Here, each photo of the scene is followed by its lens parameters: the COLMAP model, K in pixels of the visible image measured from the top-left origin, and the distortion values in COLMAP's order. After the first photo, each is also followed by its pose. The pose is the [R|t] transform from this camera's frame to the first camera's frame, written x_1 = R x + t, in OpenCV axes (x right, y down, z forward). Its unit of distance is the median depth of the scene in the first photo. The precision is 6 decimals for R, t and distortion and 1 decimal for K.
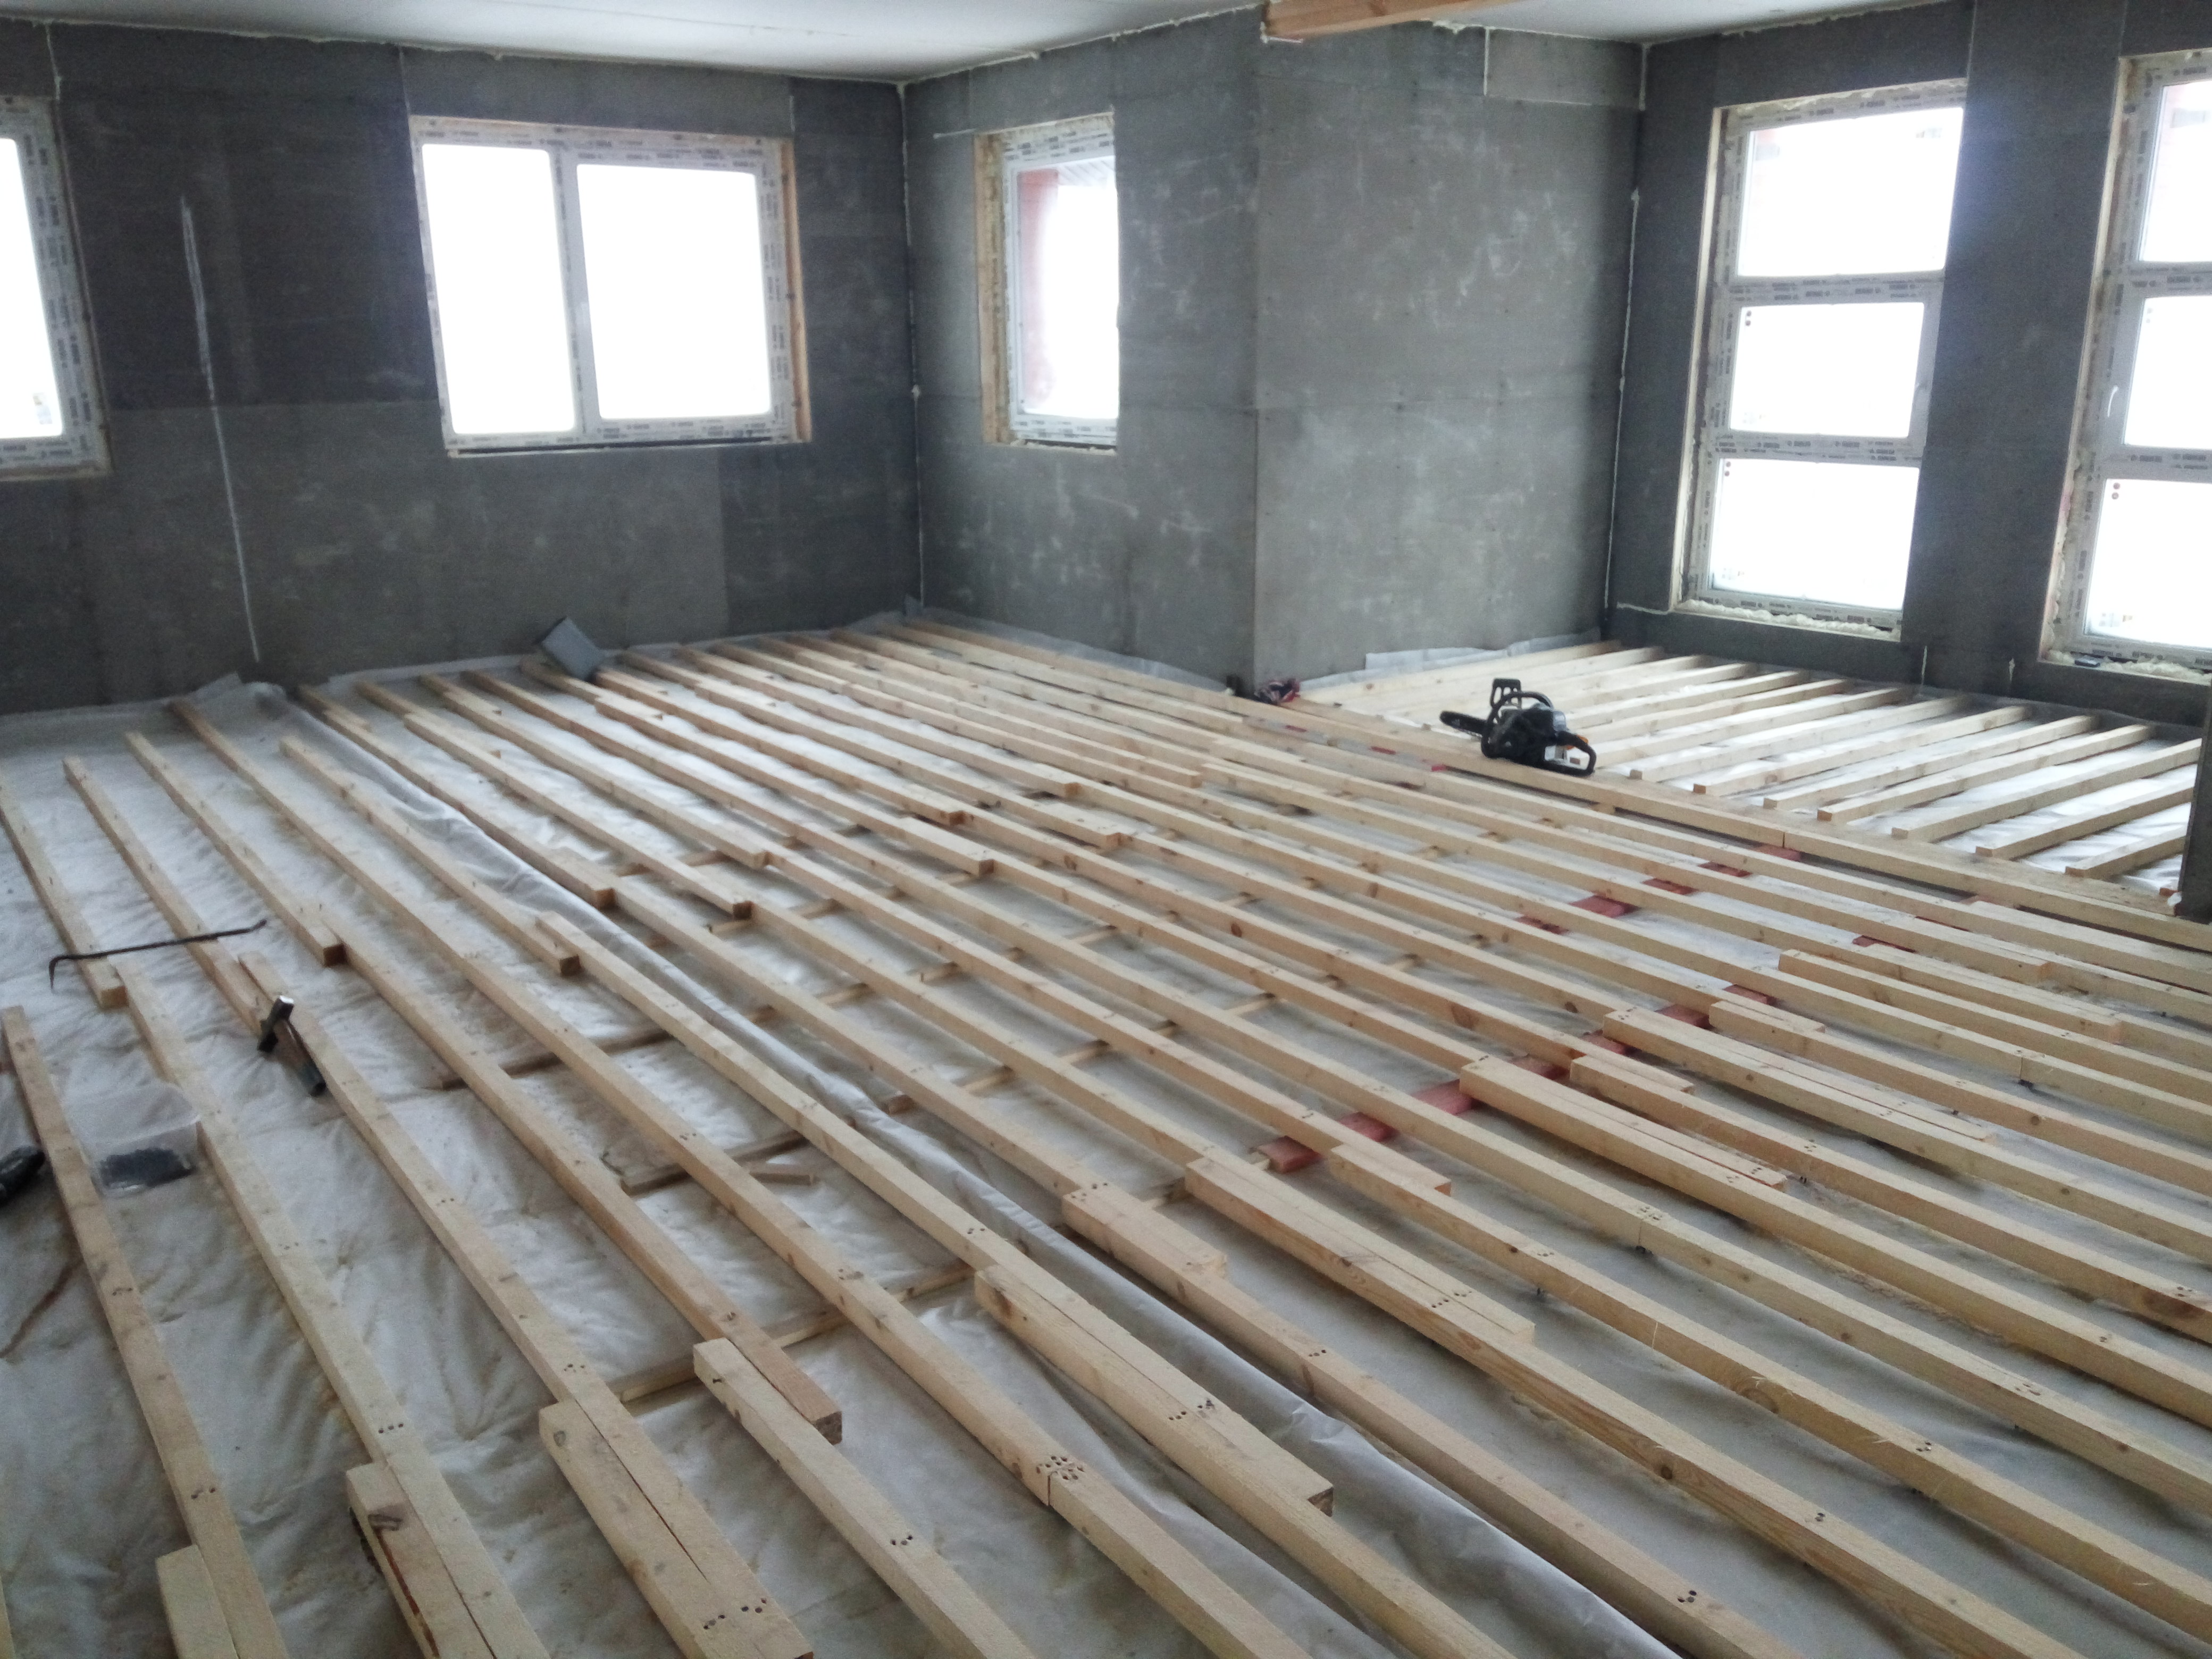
lens RADIAL K [[1793.3, 0, 1104.3], [0, 1793.3, 860.5], [0, 0, 1]] dist [0.094735, -0.141861]
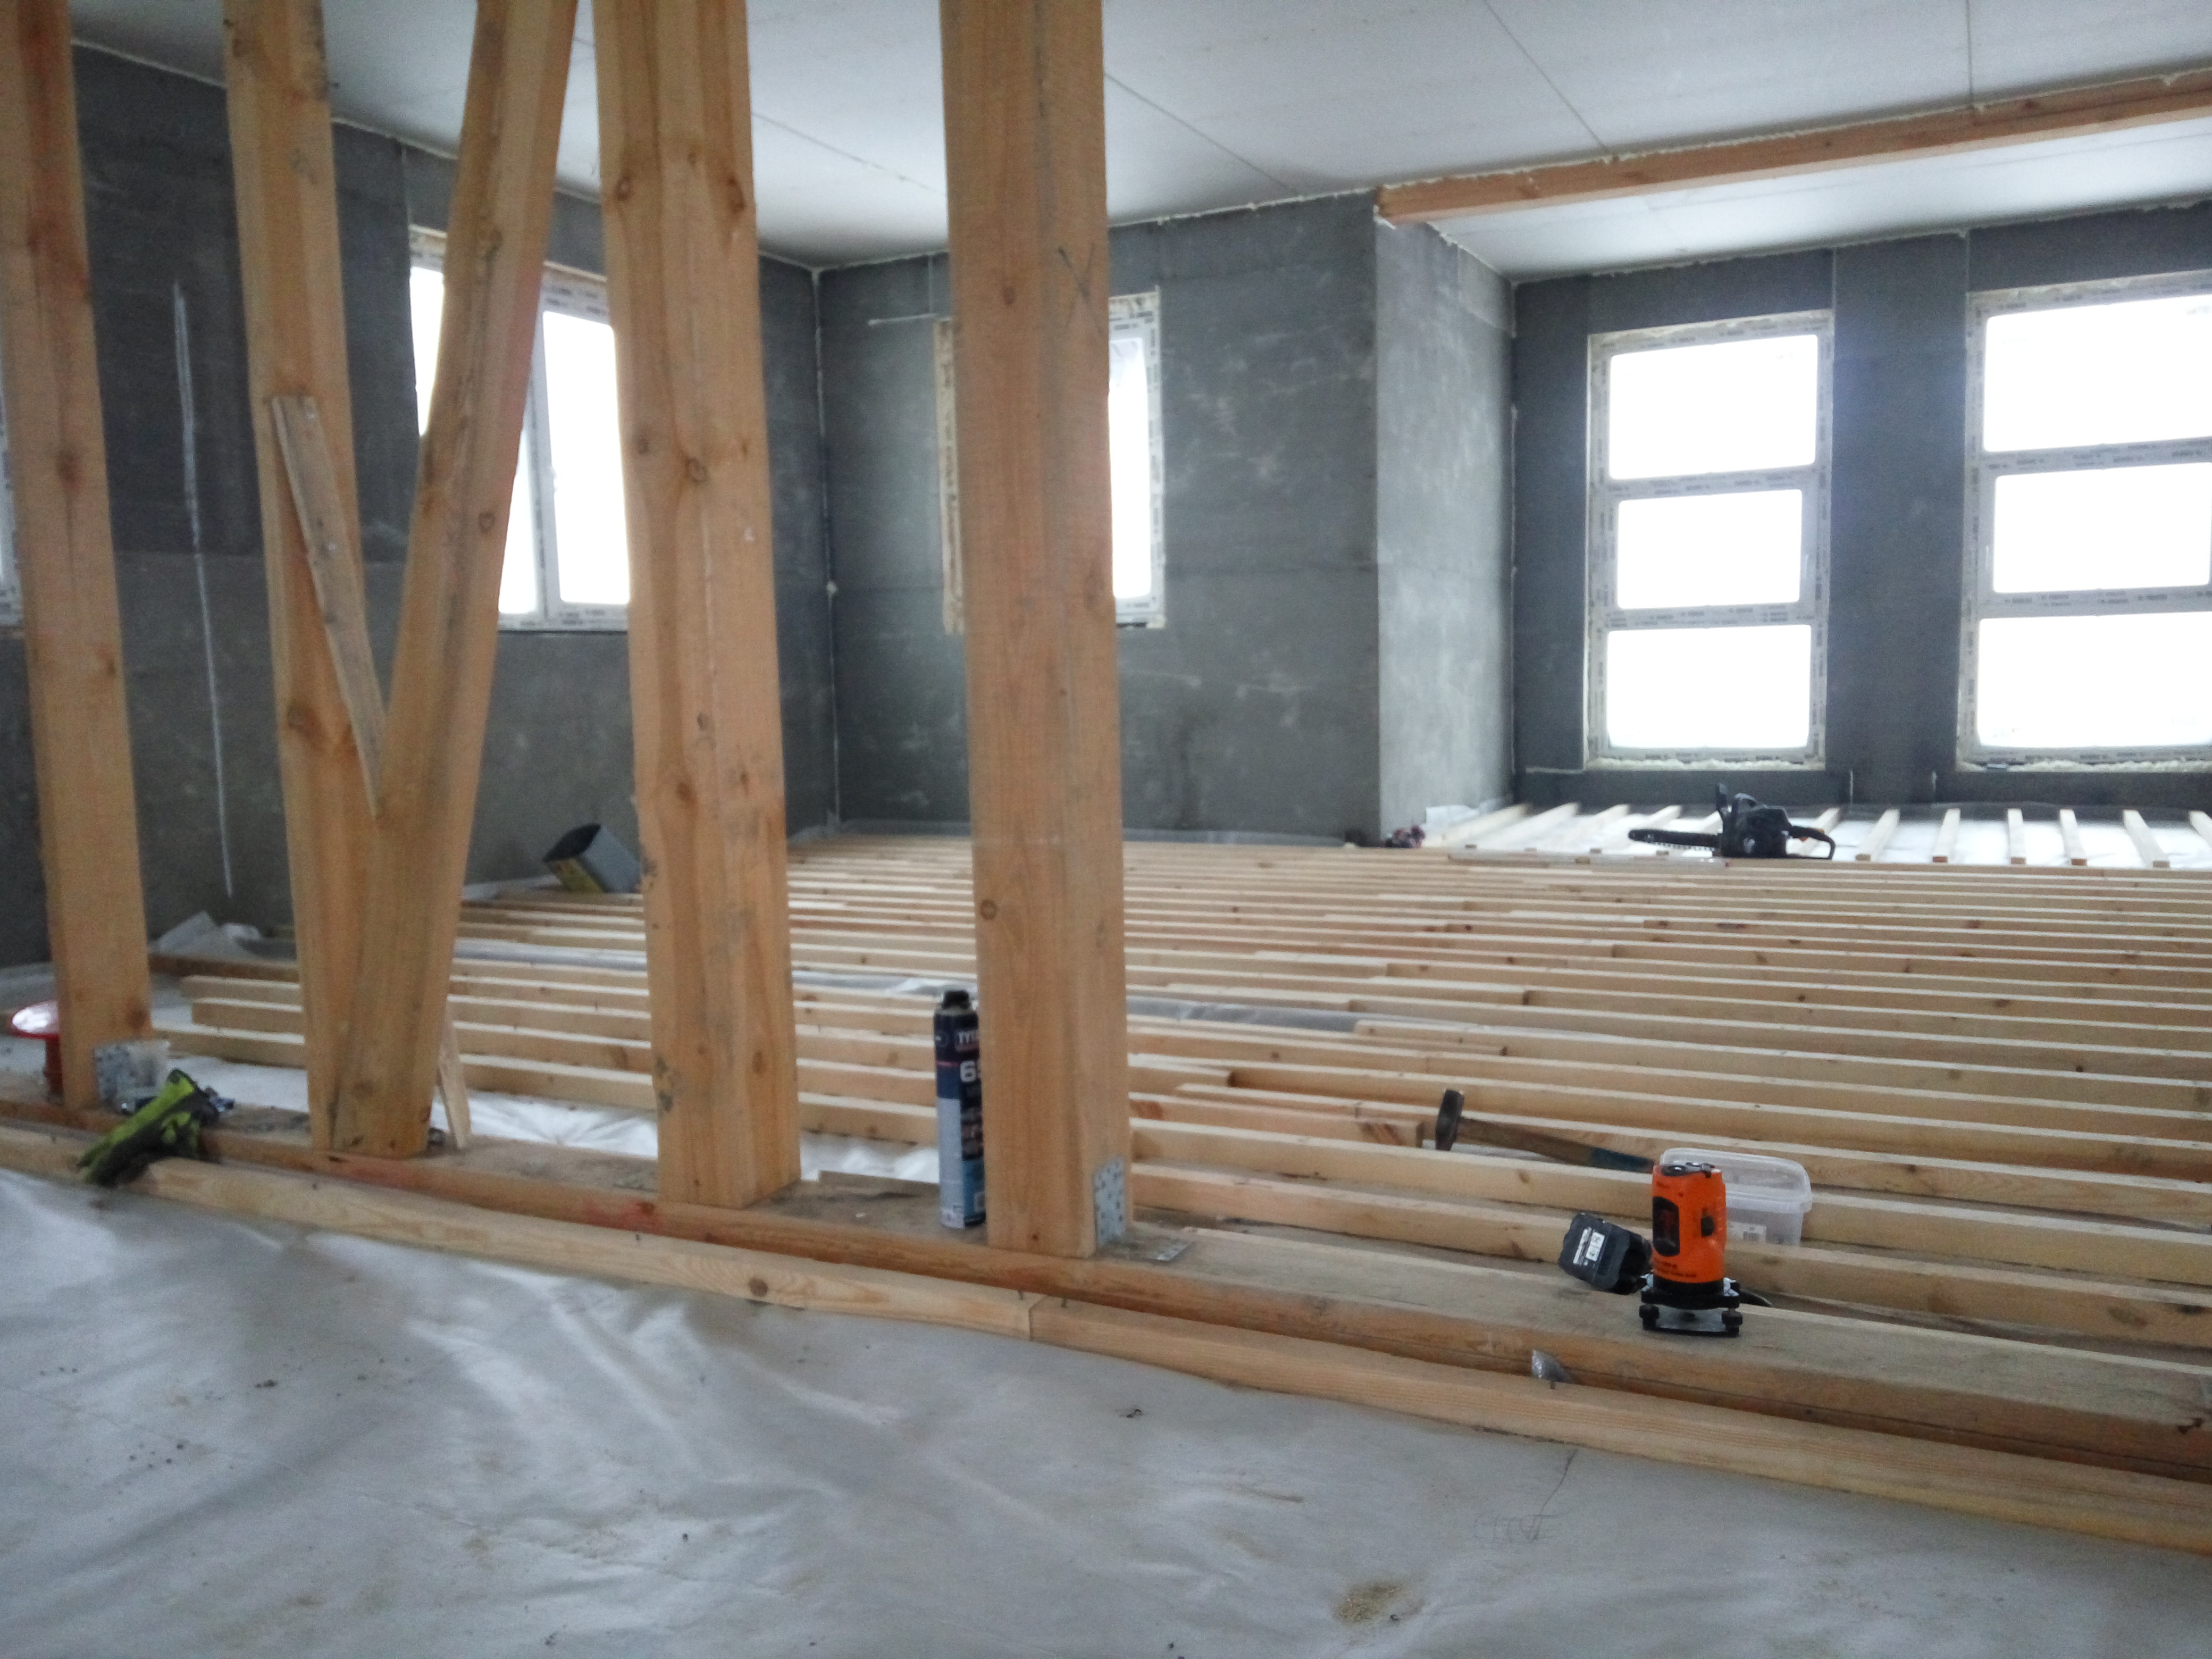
lens RADIAL K [[1793.3, 0, 1104.3], [0, 1793.3, 860.5], [0, 0, 1]] dist [0.094735, -0.141861]
pose [[0.882612, -0.063483, 0.465796, -0.508499], [0.149389, 0.977355, -0.149866, 0.041202], [-0.445734, 0.201859, 0.872109, 0.203286]]
